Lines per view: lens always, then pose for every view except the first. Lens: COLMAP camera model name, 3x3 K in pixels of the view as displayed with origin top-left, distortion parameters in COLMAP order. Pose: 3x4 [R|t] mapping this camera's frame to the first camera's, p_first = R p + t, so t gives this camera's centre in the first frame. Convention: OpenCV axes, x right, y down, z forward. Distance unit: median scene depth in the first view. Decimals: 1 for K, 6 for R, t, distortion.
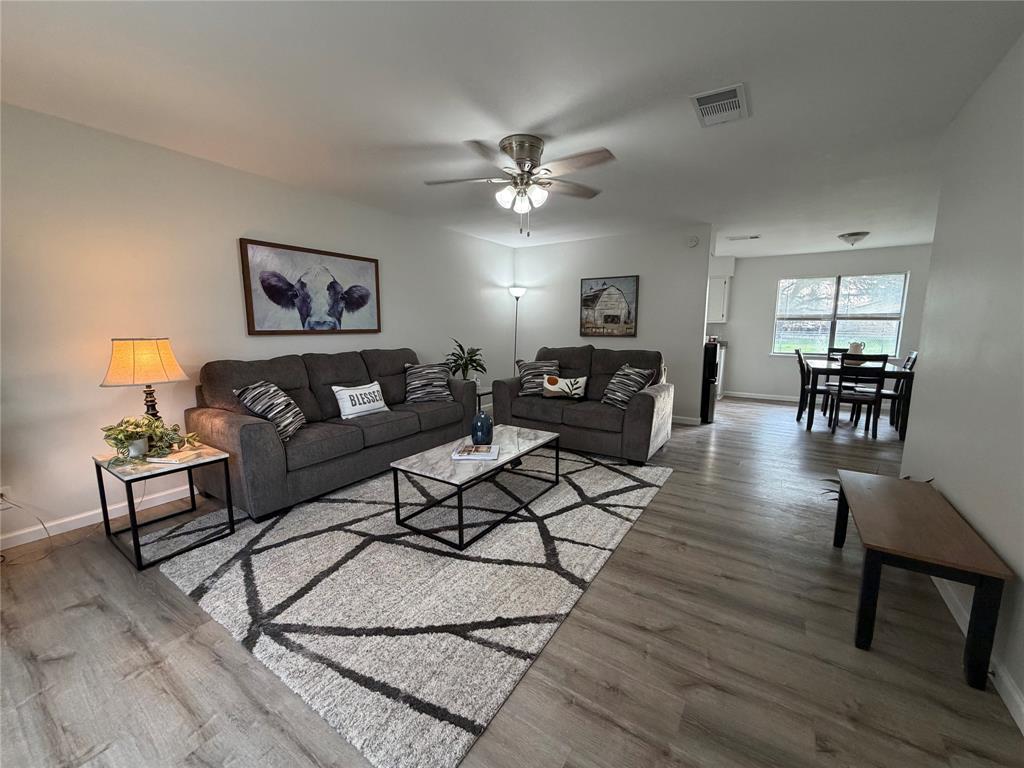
lens RADIAL K [[408.6, 0, 508.9], [0, 408.6, 384.0], [0, 0, 1]] dist [0.001186, -0.000112]
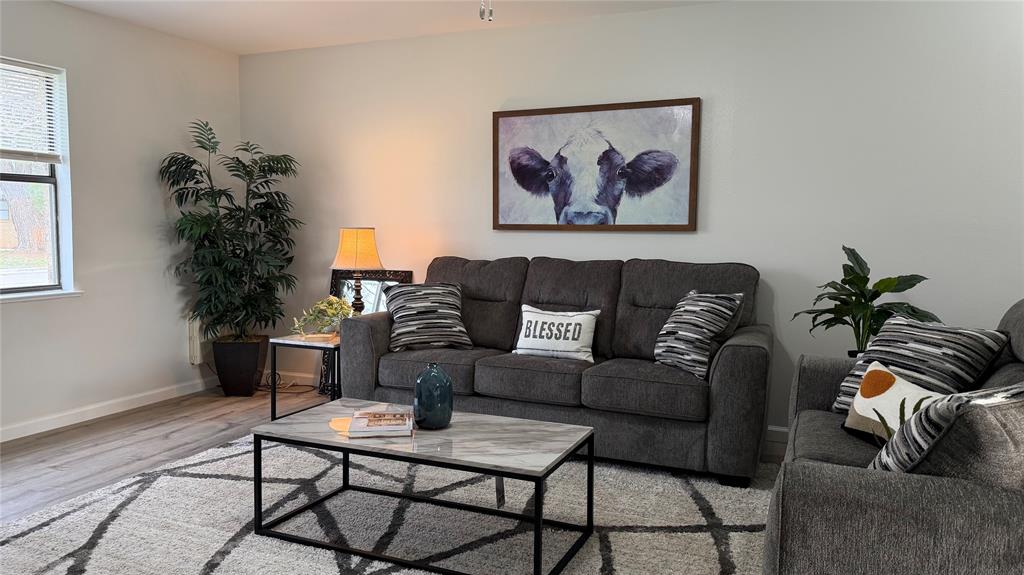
lens RADIAL K [[706.4, 0, 512.0], [0, 706.4, 287.5], [0, 0, 1]] dist [0.064667, -0.108284]
pose [[0.184424, 0.081064, -0.979498, 0.731896], [-0.150768, 0.987131, 0.053309, -0.083310], [0.971214, 0.137846, 0.194272, 0.752240]]
